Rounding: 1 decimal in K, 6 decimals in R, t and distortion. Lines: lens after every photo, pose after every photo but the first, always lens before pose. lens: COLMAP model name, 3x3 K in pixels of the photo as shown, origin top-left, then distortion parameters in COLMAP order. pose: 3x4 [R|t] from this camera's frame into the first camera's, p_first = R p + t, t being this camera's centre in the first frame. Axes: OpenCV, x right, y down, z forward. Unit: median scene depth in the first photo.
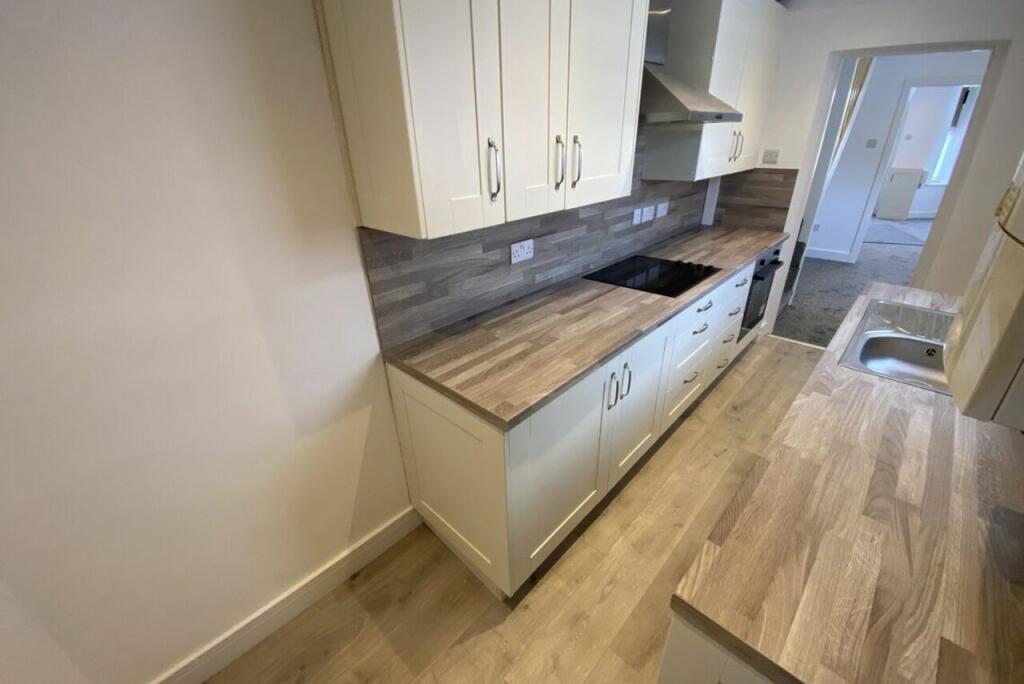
lens RADIAL K [[307.5, 0, 511.9], [0, 307.5, 387.7], [0, 0, 1]] dist [-0.000704, -0.000055]
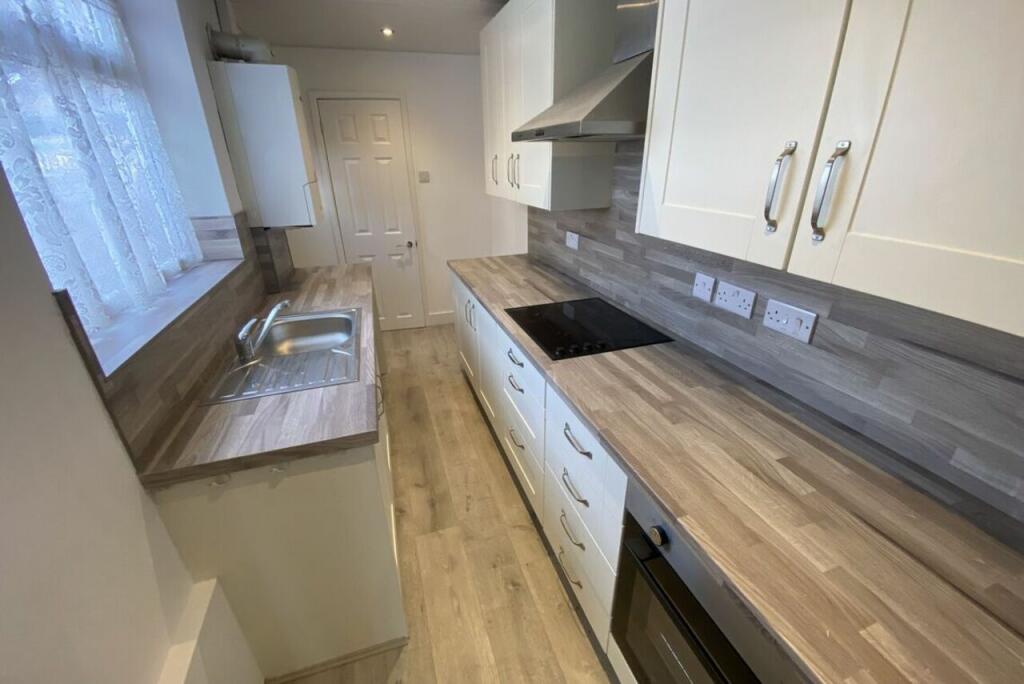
lens RADIAL K [[409.0, 0, 512.0], [0, 409.0, 342.0], [0, 0, 1]] dist [-0.032440, -0.000239]
pose [[-0.396472, 0.398647, -0.826977, 1.311527], [-0.562540, 0.606383, 0.562004, -0.780511], [0.725506, 0.688026, -0.016159, 0.900376]]
